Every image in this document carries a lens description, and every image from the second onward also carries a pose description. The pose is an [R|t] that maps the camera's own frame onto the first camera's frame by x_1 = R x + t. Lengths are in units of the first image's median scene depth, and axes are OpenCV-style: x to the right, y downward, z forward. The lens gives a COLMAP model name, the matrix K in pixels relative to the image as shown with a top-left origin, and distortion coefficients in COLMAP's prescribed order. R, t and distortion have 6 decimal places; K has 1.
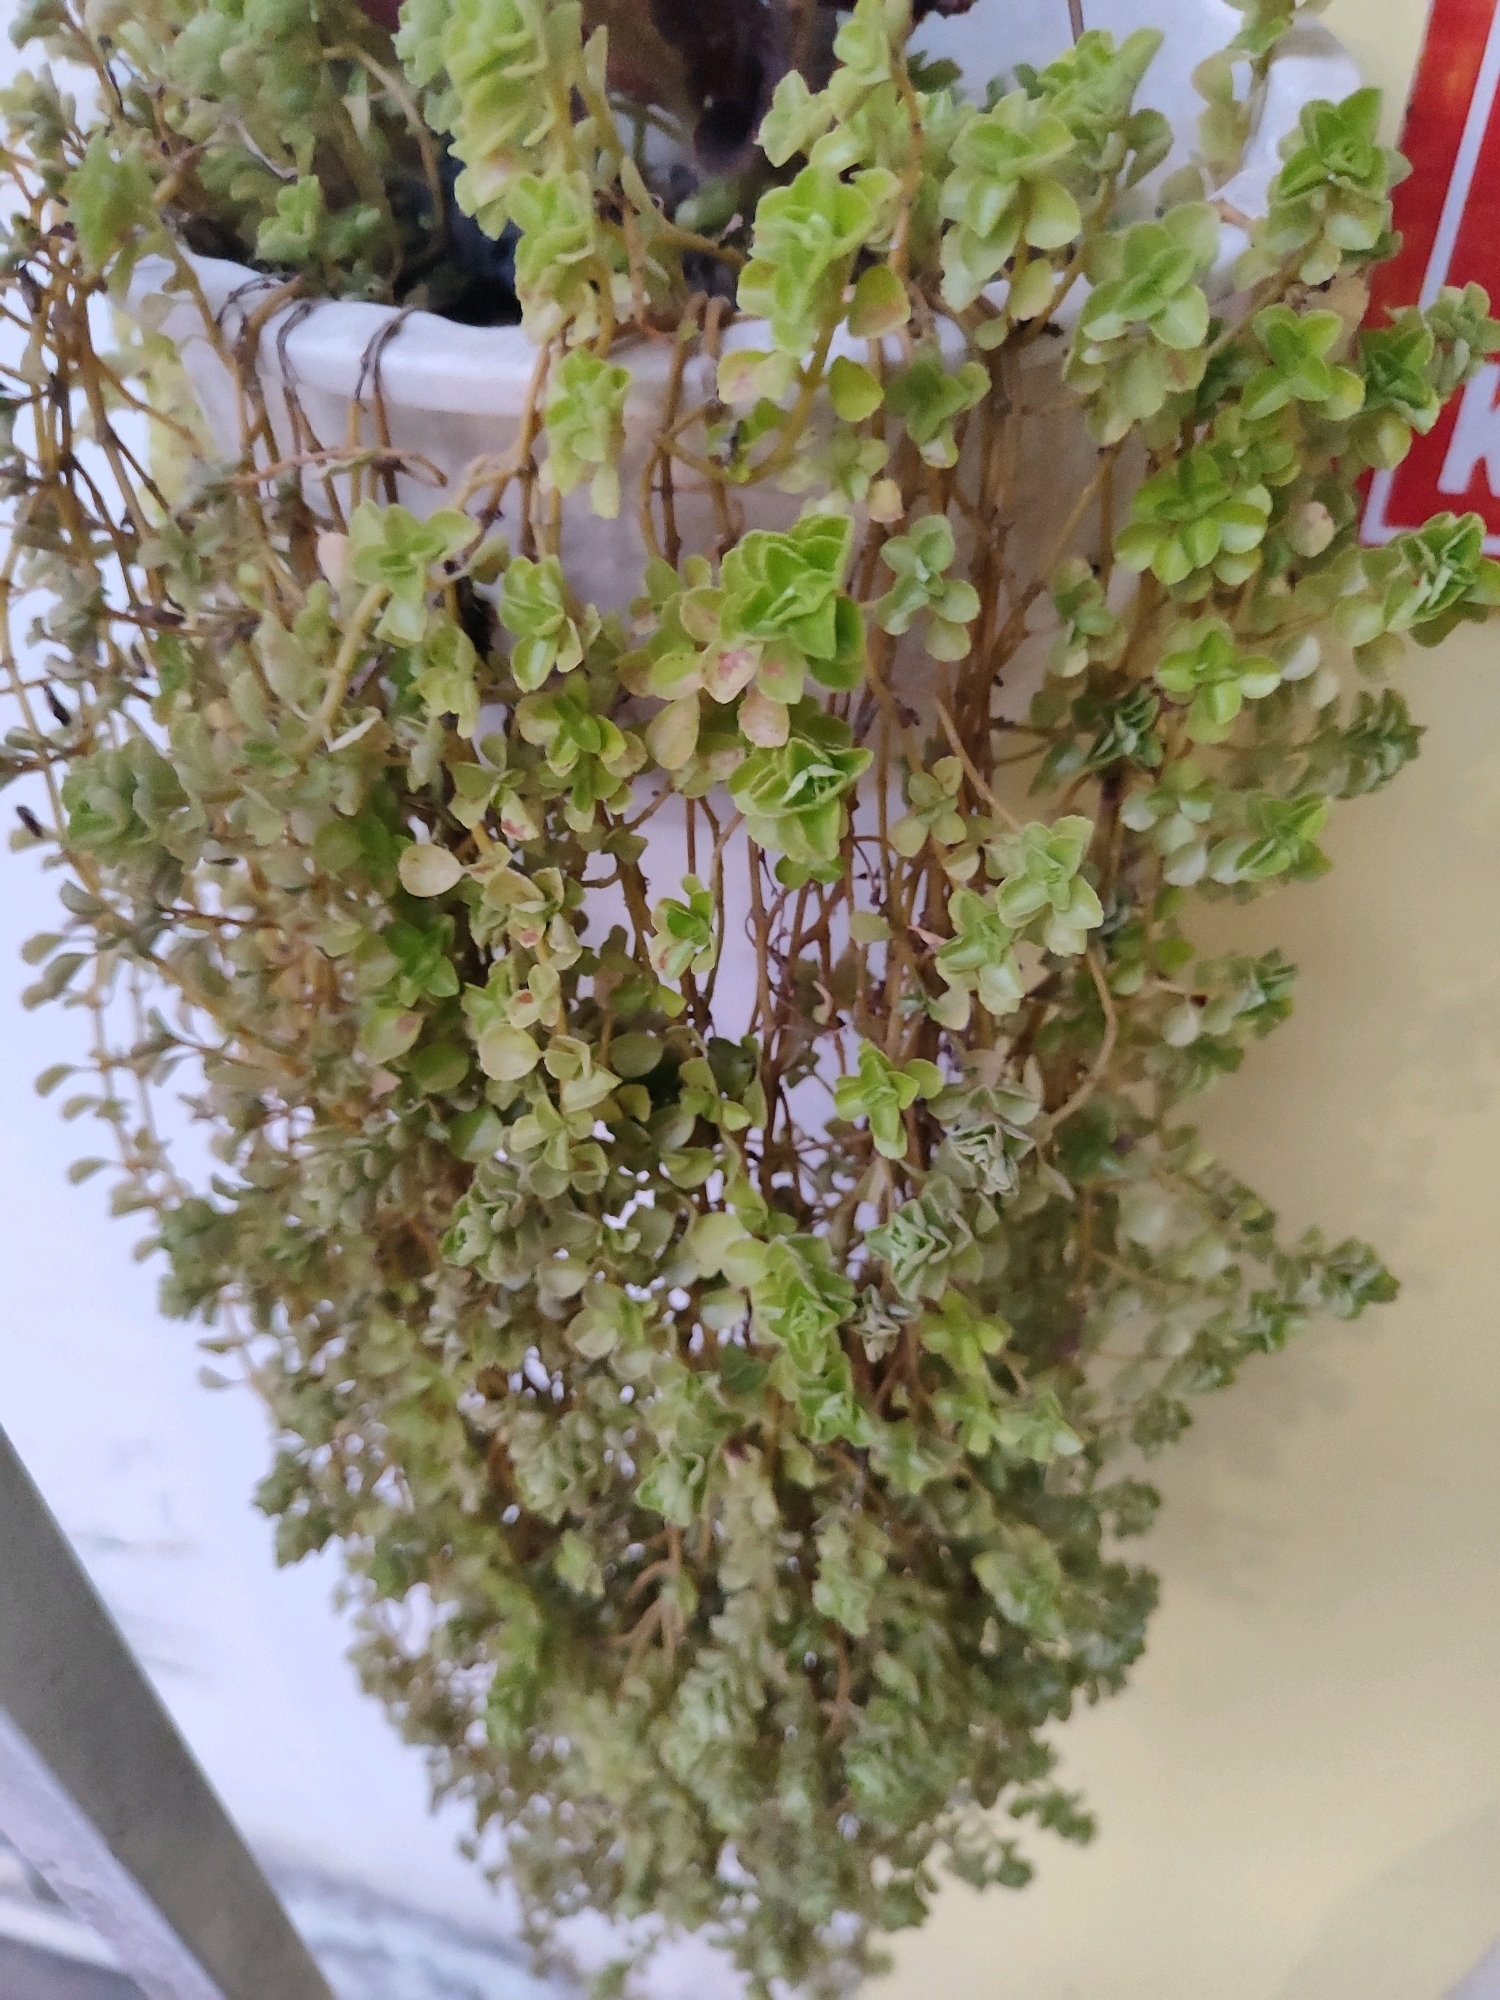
lens RADIAL K [[1491.7, 0, 758.6], [0, 1491.7, 997.9], [0, 0, 1]] dist [-0.027308, -0.009166]
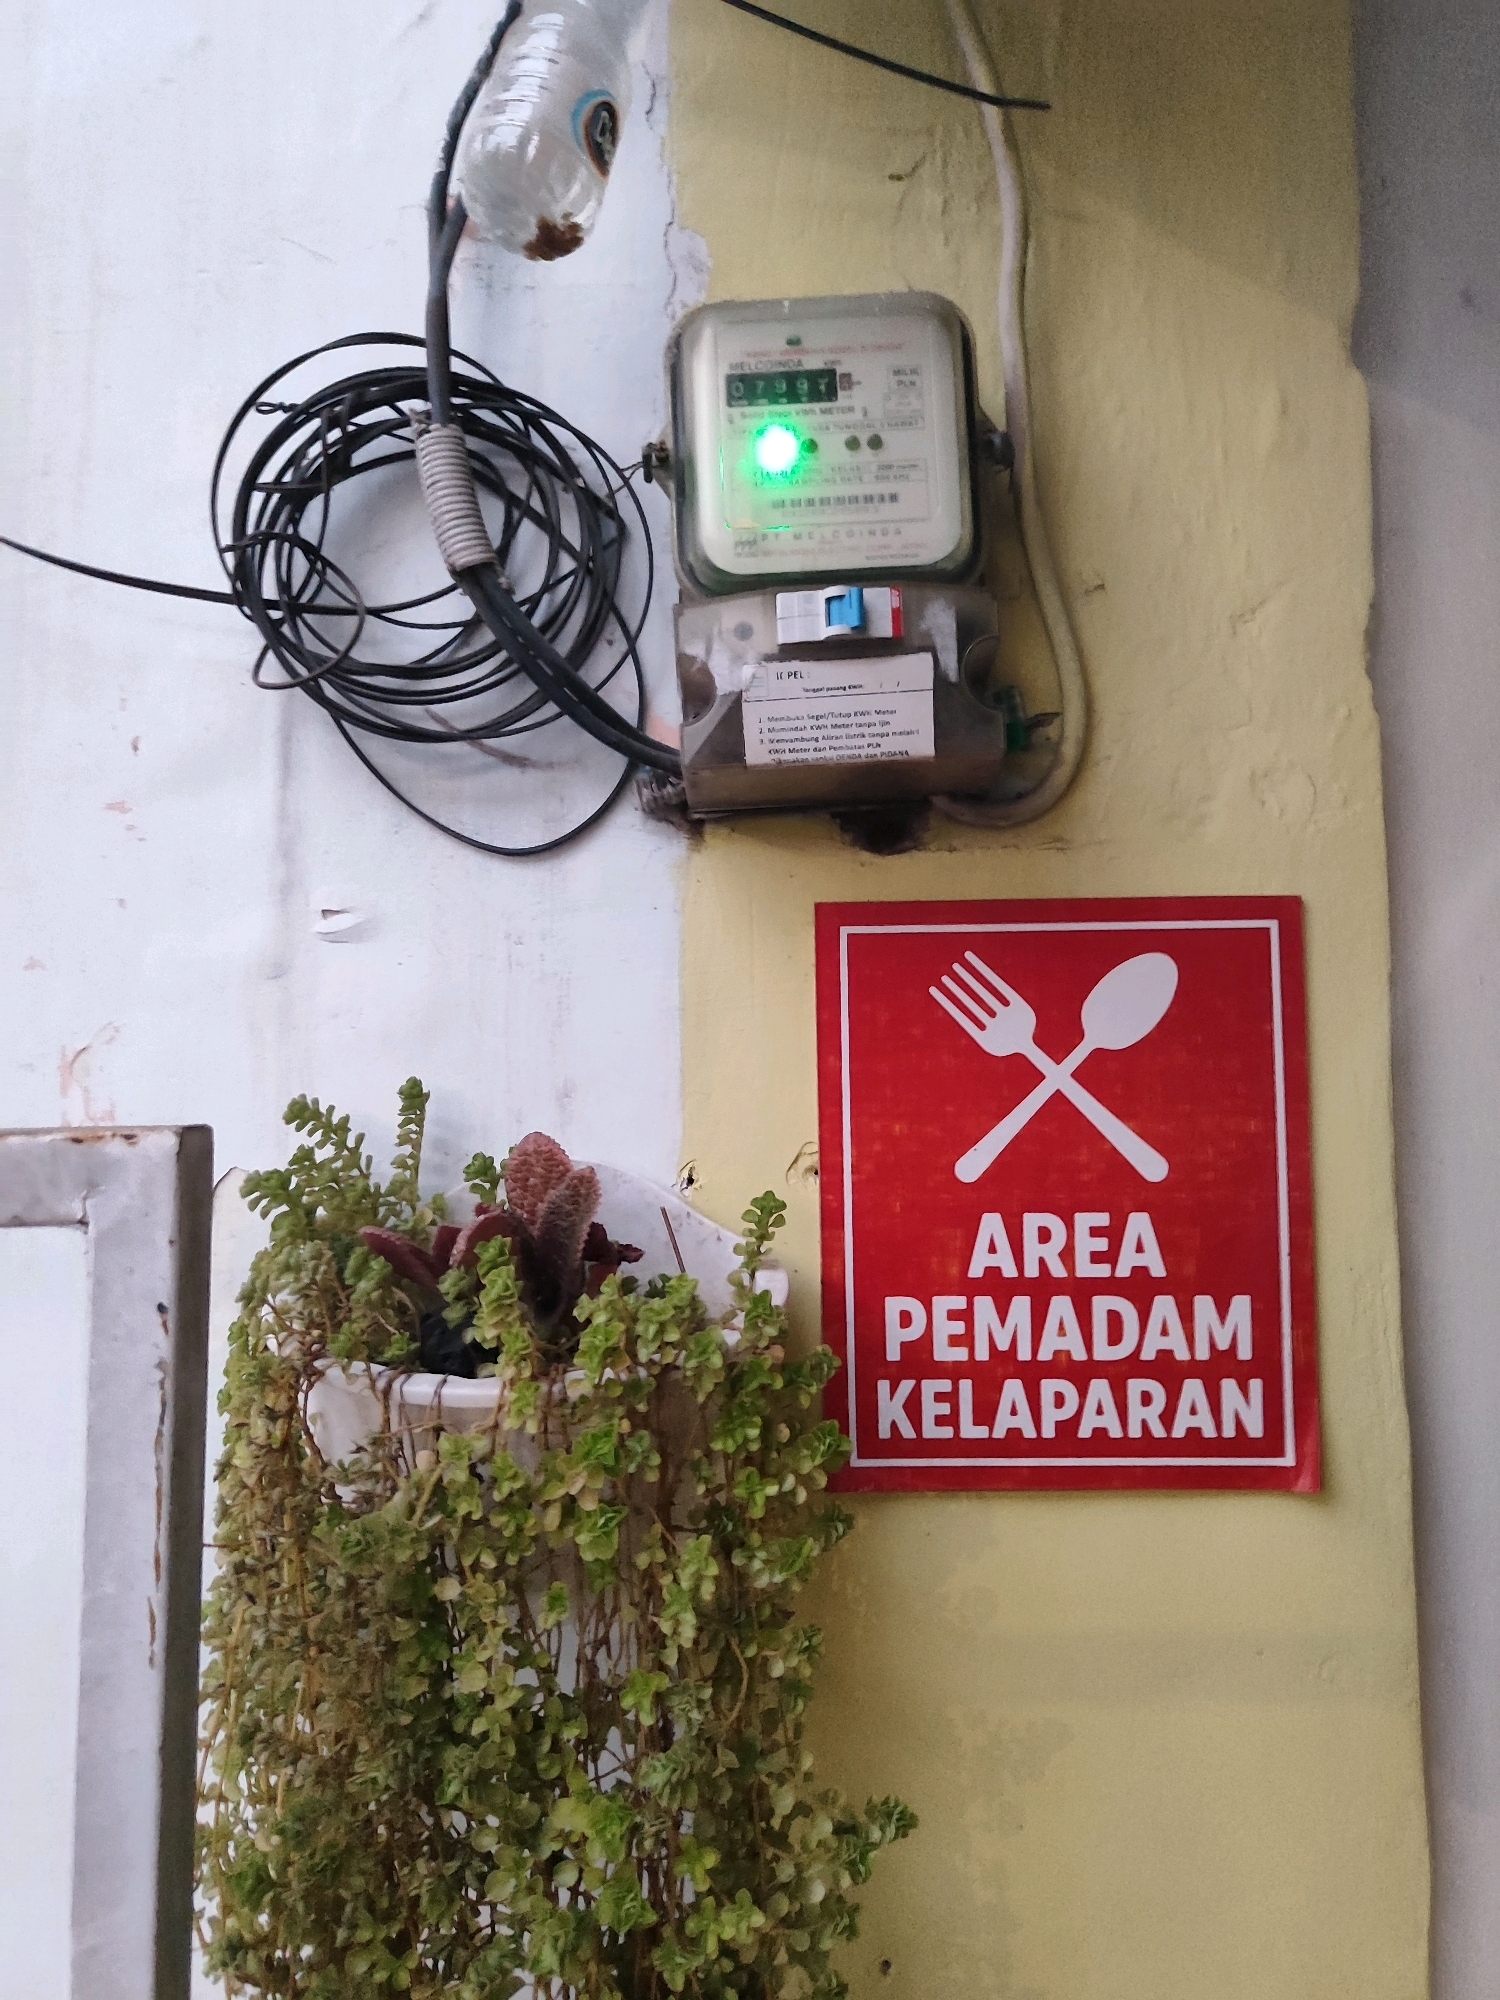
lens RADIAL K [[1491.7, 0, 753.2], [0, 1491.7, 997.9], [0, 0, 1]] dist [-0.027308, -0.009166]
pose [[0.979443, -0.005805, 0.201638, -0.244958], [0.135801, 0.758119, -0.637819, 0.899805], [-0.149163, 0.652090, 0.743323, -1.702119]]
